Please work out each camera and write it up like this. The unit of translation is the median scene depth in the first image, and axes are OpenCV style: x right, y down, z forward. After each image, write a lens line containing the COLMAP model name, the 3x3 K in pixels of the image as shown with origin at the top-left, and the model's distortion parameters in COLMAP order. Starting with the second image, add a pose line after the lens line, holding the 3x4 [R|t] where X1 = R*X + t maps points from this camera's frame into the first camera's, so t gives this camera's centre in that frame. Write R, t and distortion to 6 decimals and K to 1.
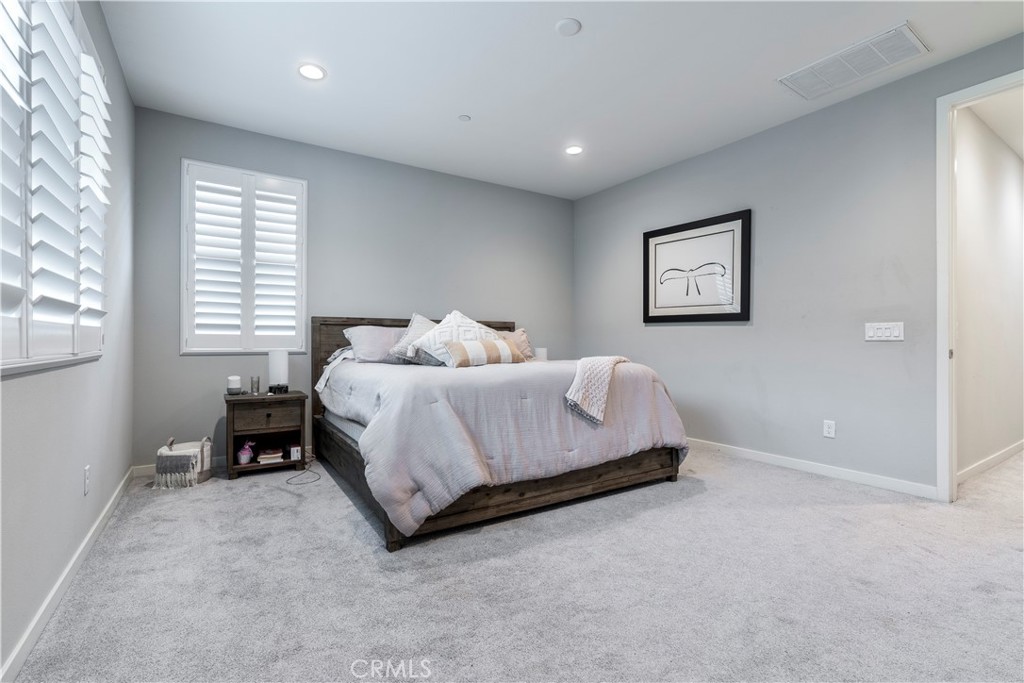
lens RADIAL K [[453.6, 0, 512.0], [0, 453.6, 341.5], [0, 0, 1]] dist [0.066270, -0.000043]
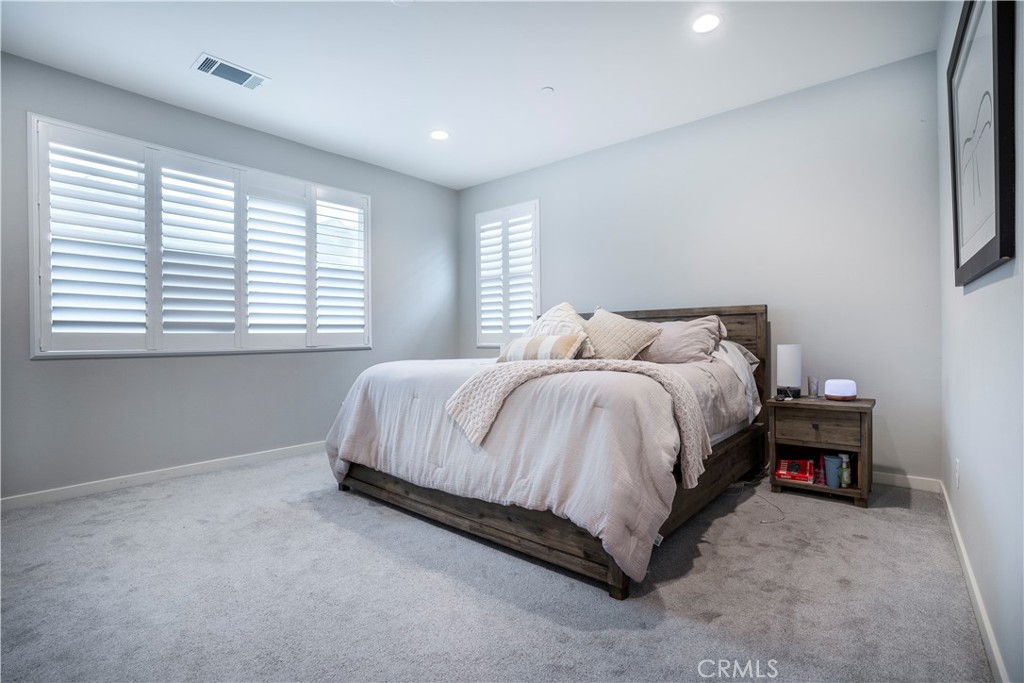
lens RADIAL K [[482.7, 0, 512.0], [0, 482.7, 341.5], [0, 0, 1]] dist [-0.002178, -0.000138]
pose [[0.284007, 0.002495, -0.958819, 0.942077], [-0.001200, 0.999997, 0.002246, 0.008644], [0.958821, 0.000513, 0.284009, 0.809161]]
